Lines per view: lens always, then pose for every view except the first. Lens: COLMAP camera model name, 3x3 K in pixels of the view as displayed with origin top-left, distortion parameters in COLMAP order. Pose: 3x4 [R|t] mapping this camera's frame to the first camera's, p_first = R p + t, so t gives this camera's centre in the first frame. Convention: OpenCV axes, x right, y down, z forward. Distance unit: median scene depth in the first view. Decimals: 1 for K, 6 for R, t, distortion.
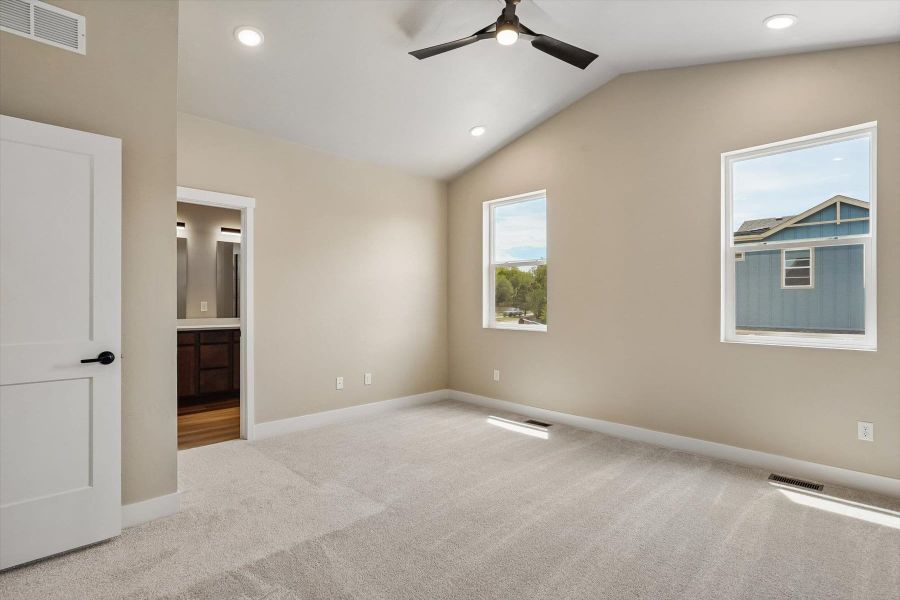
lens RADIAL K [[434.2, 0, 447.9], [0, 434.2, 302.9], [0, 0, 1]] dist [-0.000834, 0.000363]
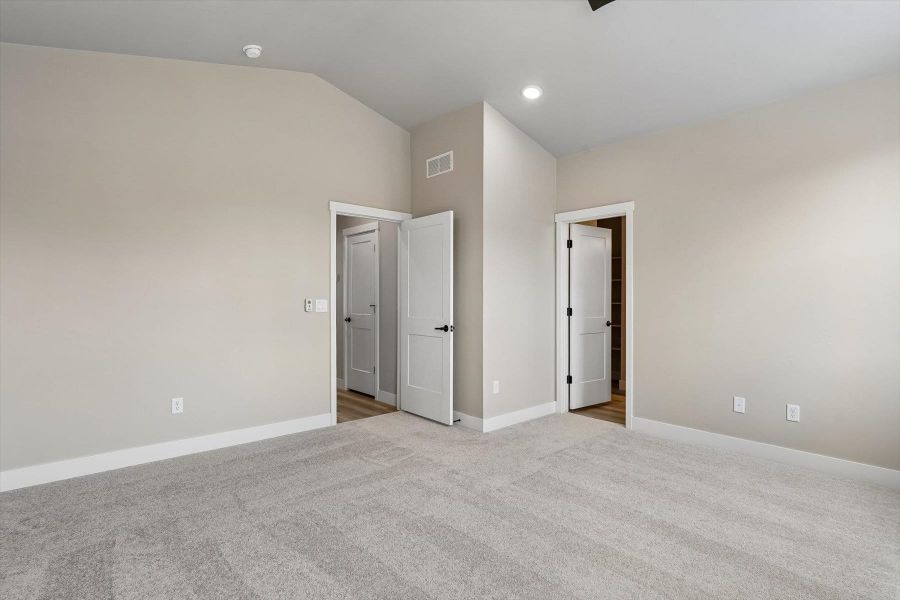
lens RADIAL K [[434.2, 0, 447.9], [0, 434.2, 302.9], [0, 0, 1]] dist [-0.000834, 0.000363]
pose [[-0.015311, 0.007830, -0.999852, 0.992635], [-0.003878, 0.999961, 0.007890, -0.000269], [0.999875, 0.003999, -0.015280, 0.923767]]
